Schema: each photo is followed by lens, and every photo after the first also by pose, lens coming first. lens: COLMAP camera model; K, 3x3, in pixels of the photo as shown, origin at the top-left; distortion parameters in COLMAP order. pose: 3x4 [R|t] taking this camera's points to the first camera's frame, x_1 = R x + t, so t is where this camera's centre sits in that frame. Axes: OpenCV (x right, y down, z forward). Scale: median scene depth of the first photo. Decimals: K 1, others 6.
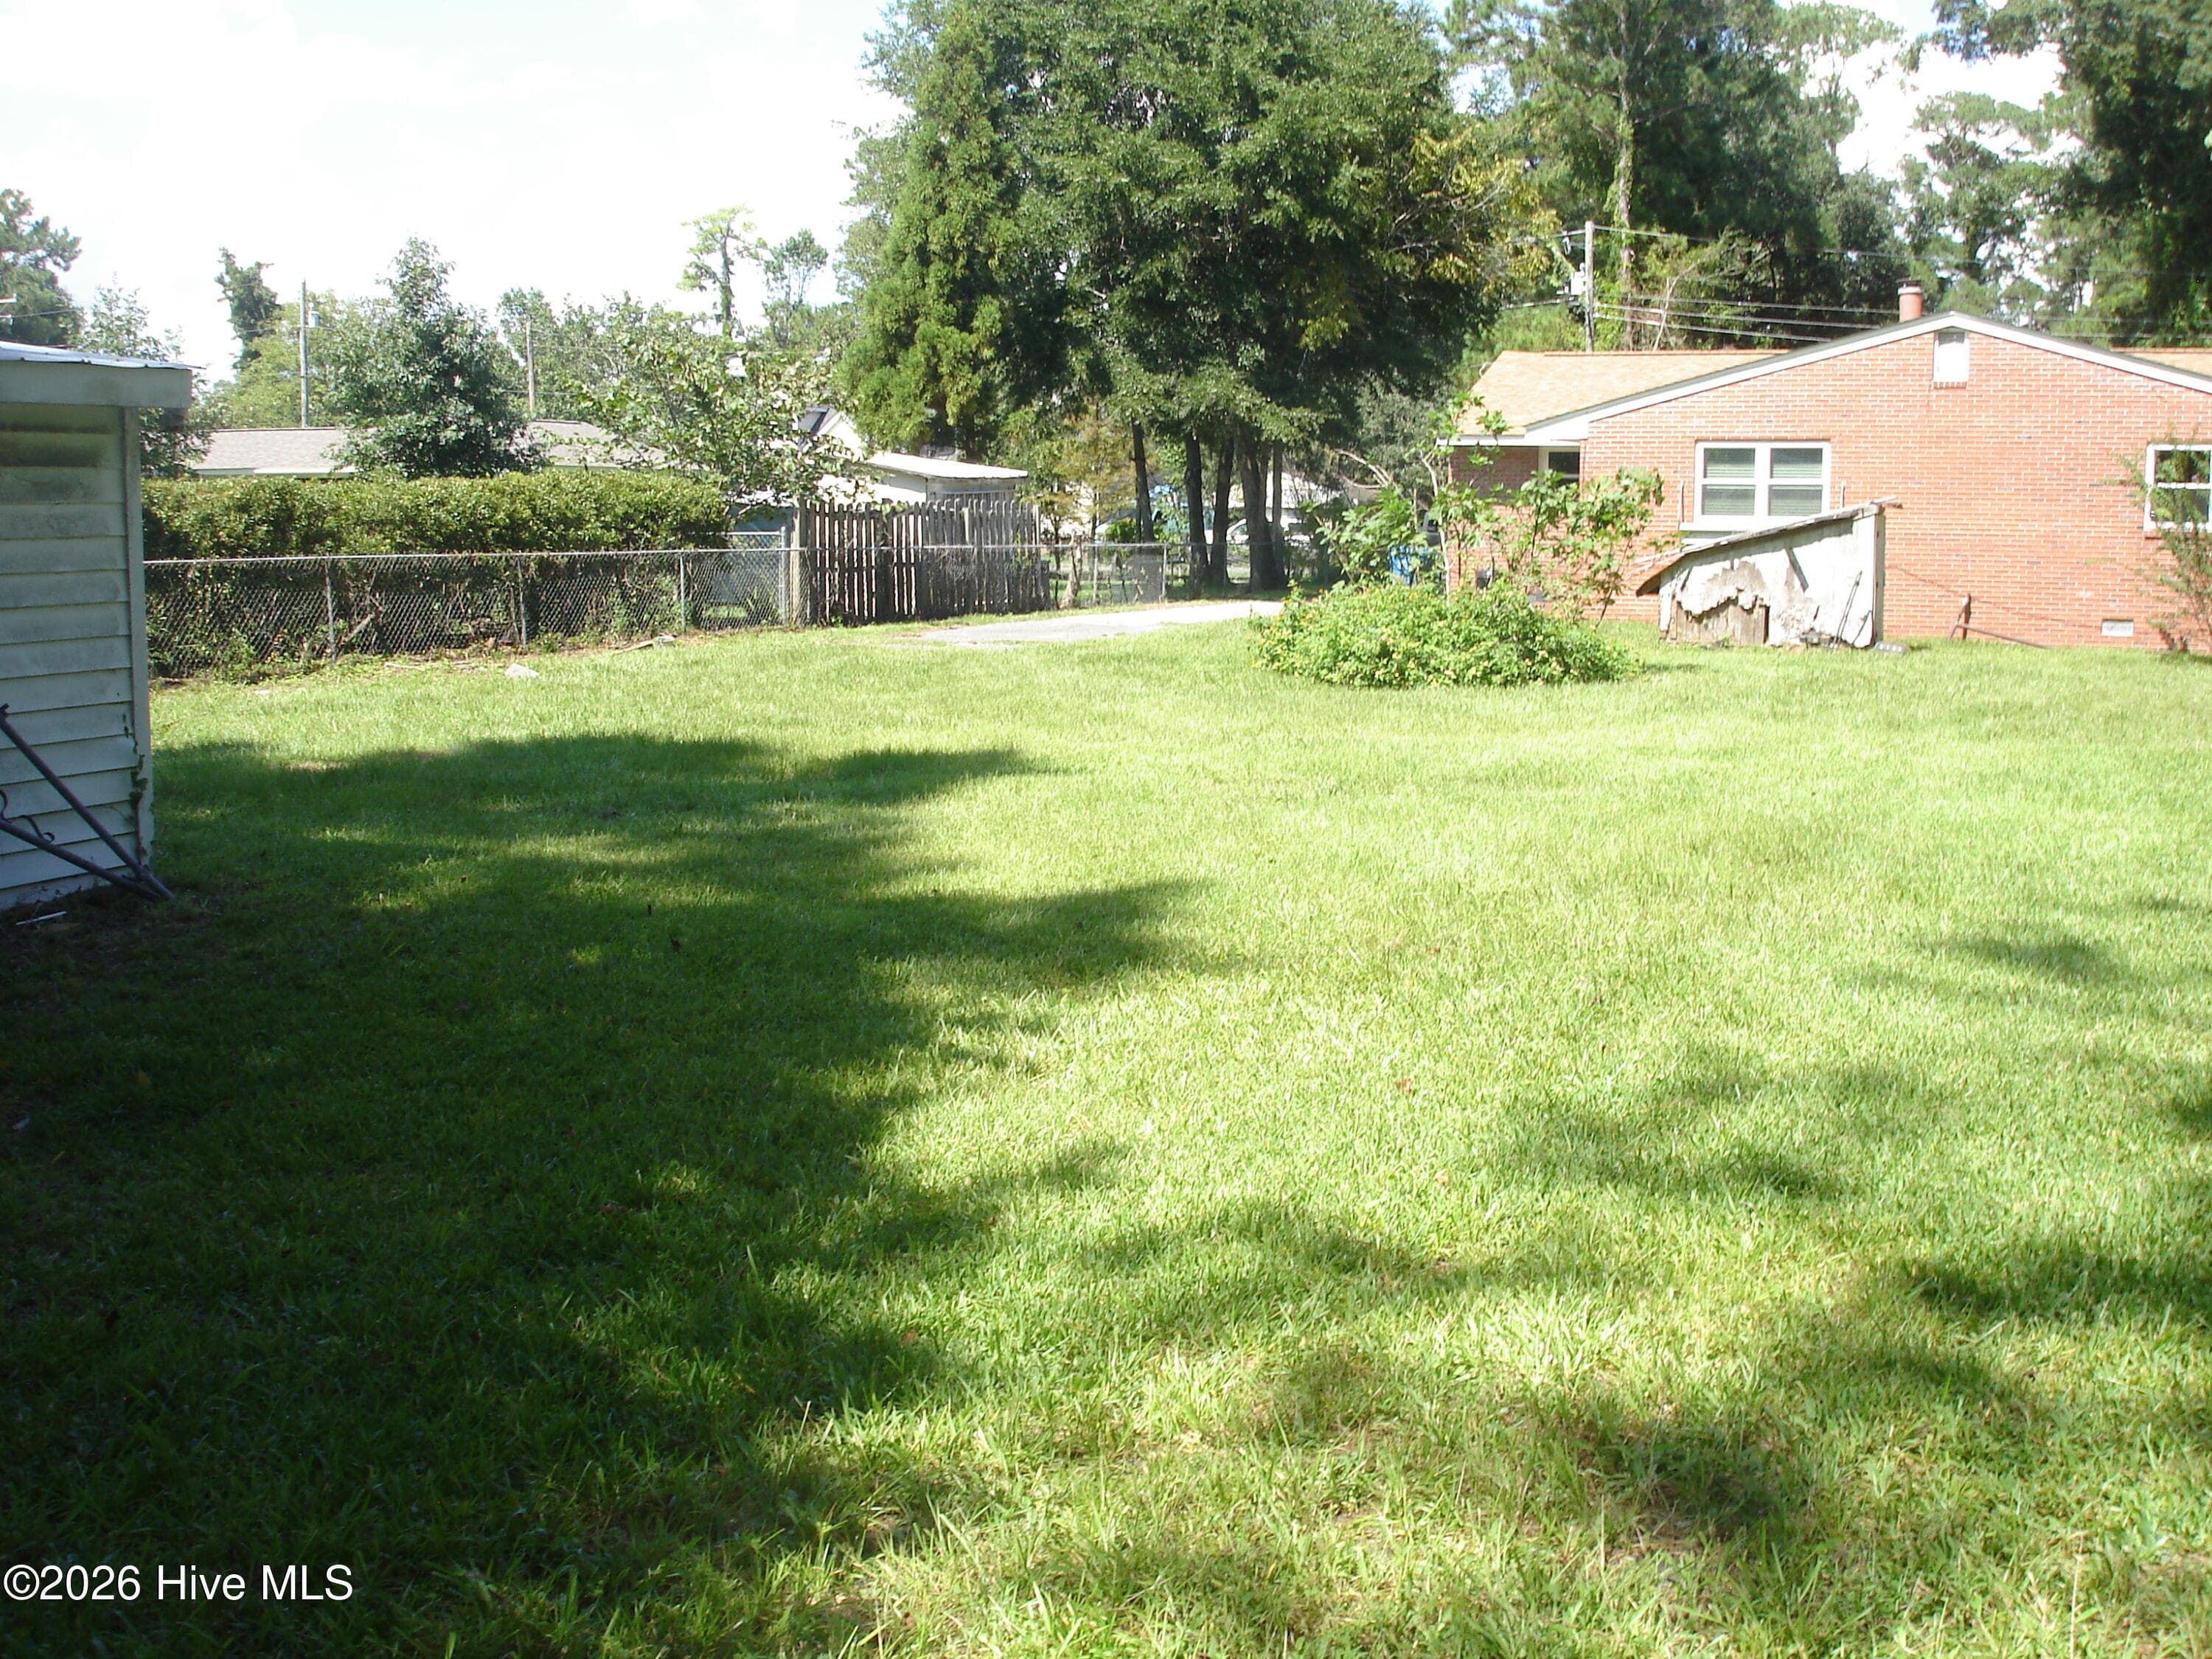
lens RADIAL K [[2458.3, 0, 1106.0], [0, 2458.3, 829.5], [0, 0, 1]] dist [-0.051970, -0.168842]
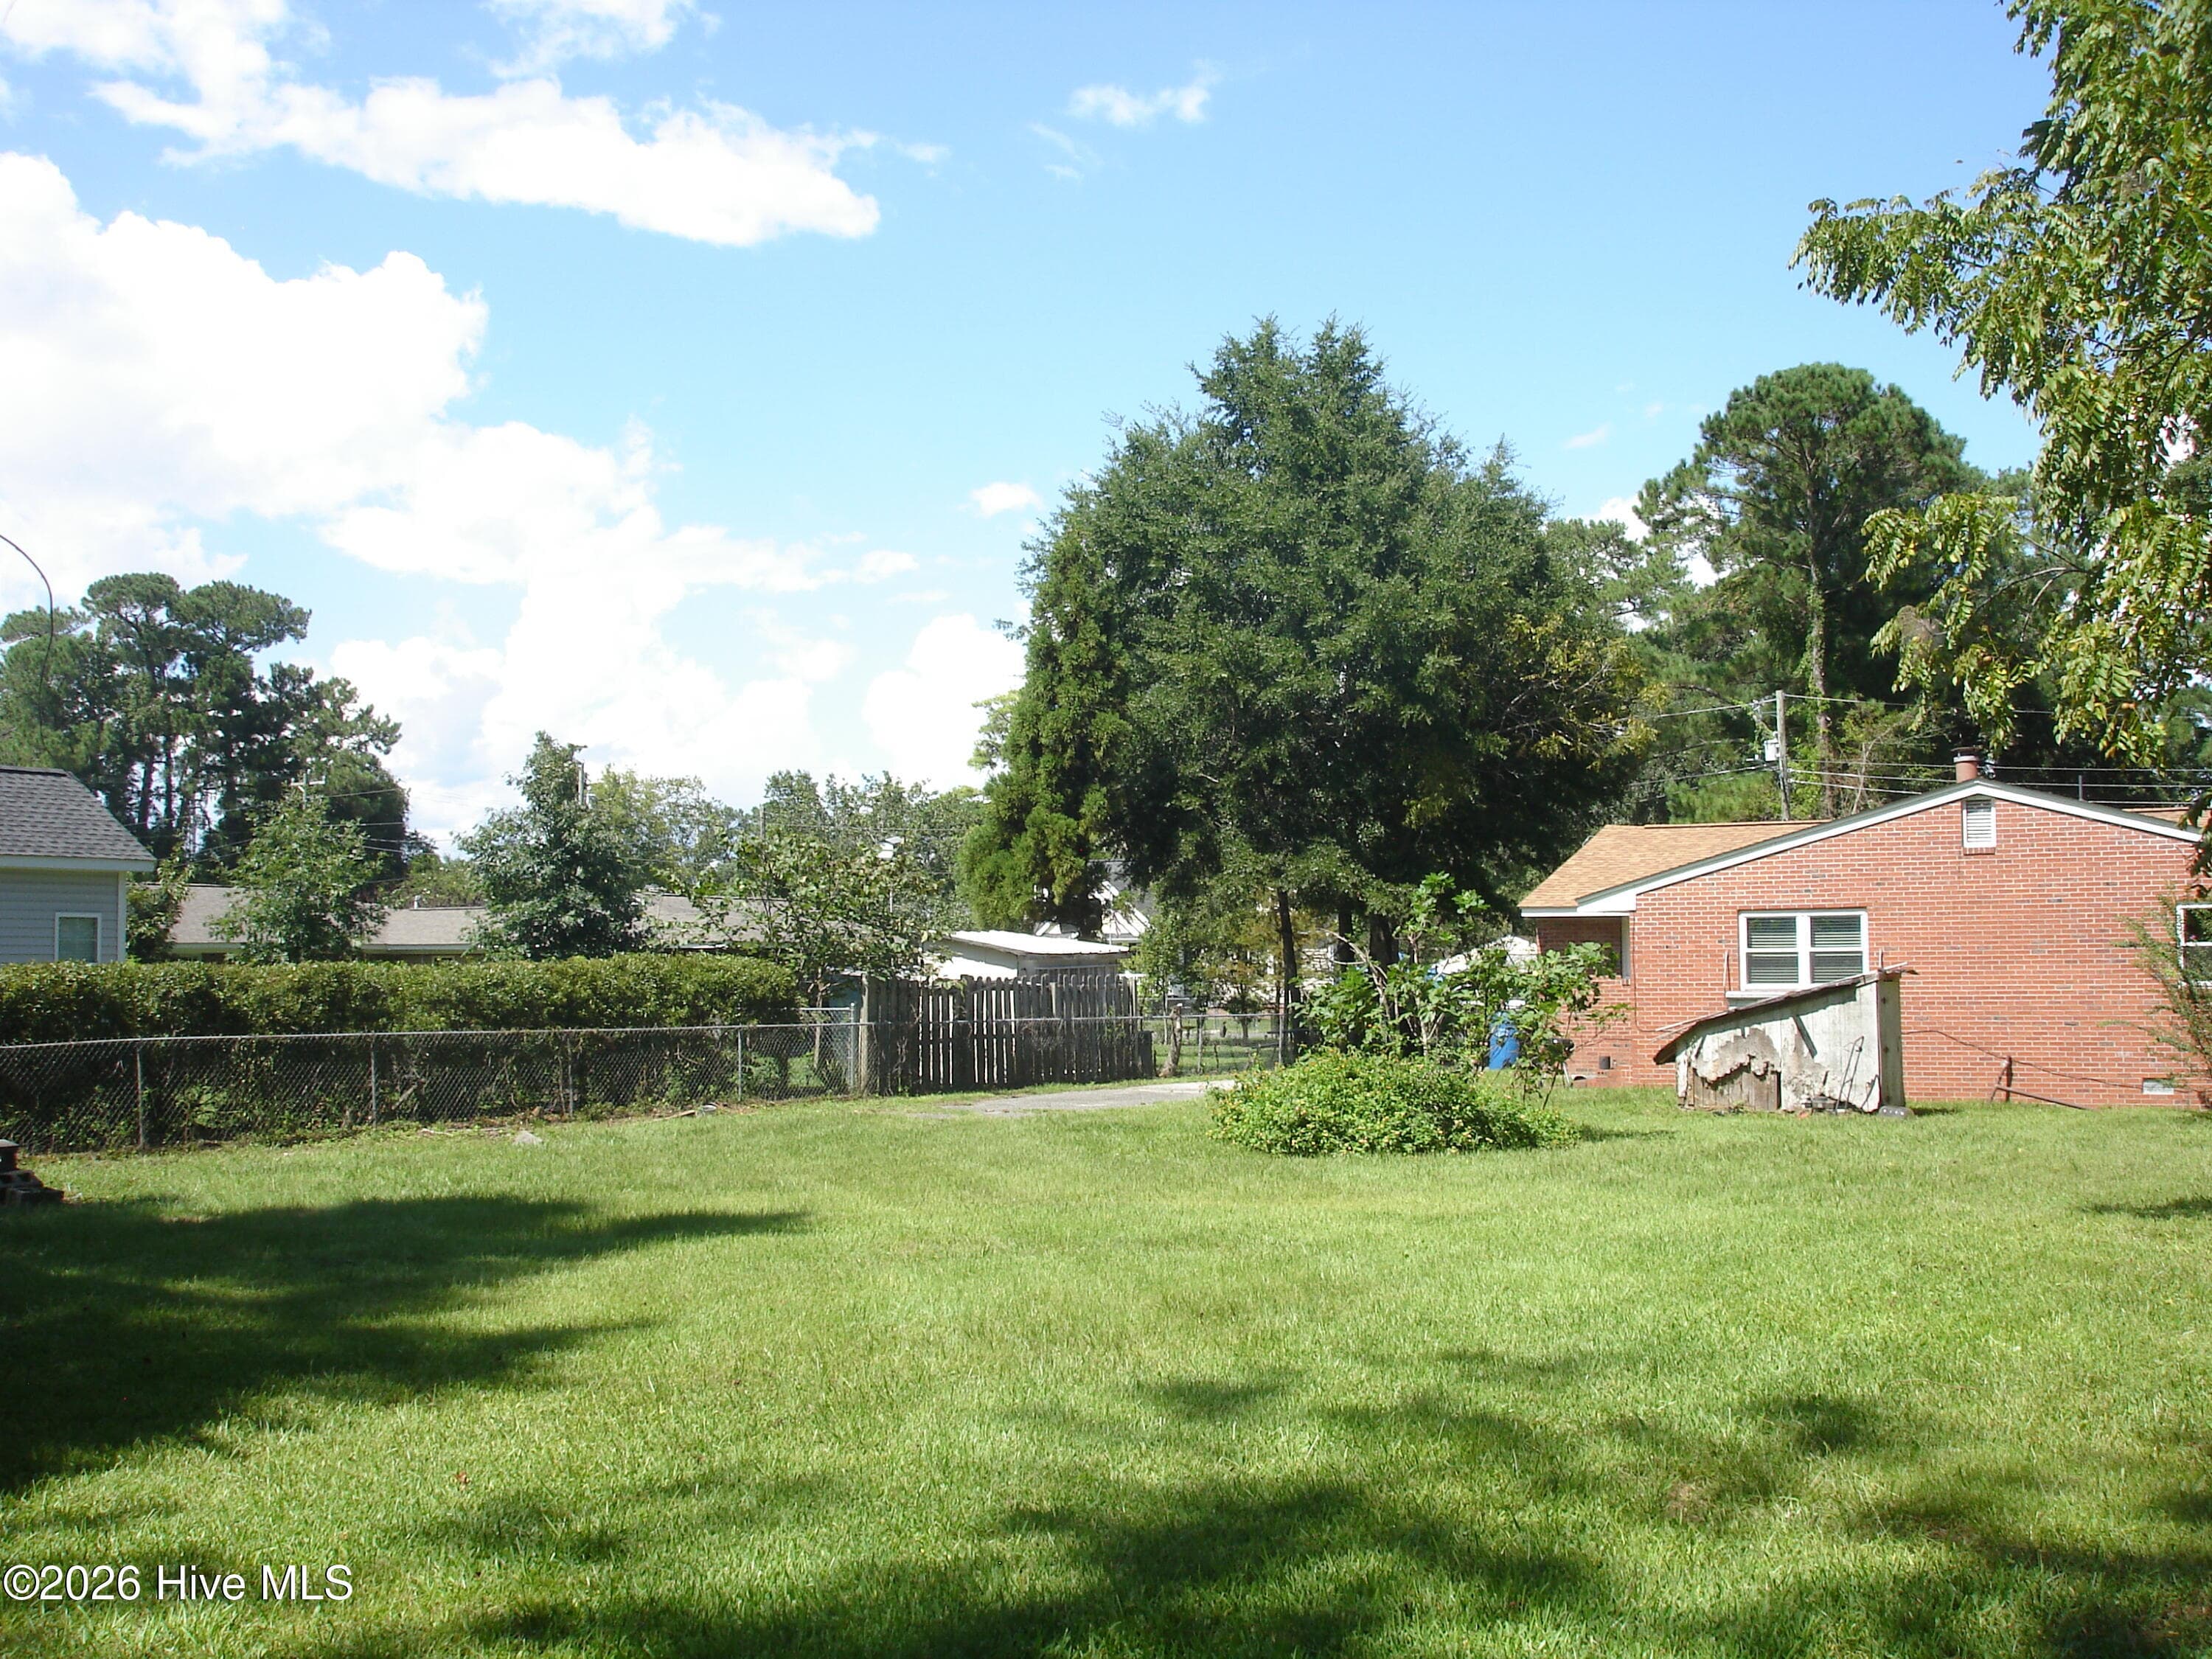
lens RADIAL K [[2458.3, 0, 1106.0], [0, 2458.3, 829.5], [0, 0, 1]] dist [-0.051970, -0.168842]
pose [[0.990863, -0.016278, -0.133884, 0.101538], [-0.008975, 0.982530, -0.185887, 0.001101], [0.134571, 0.185390, 0.973407, -0.040354]]
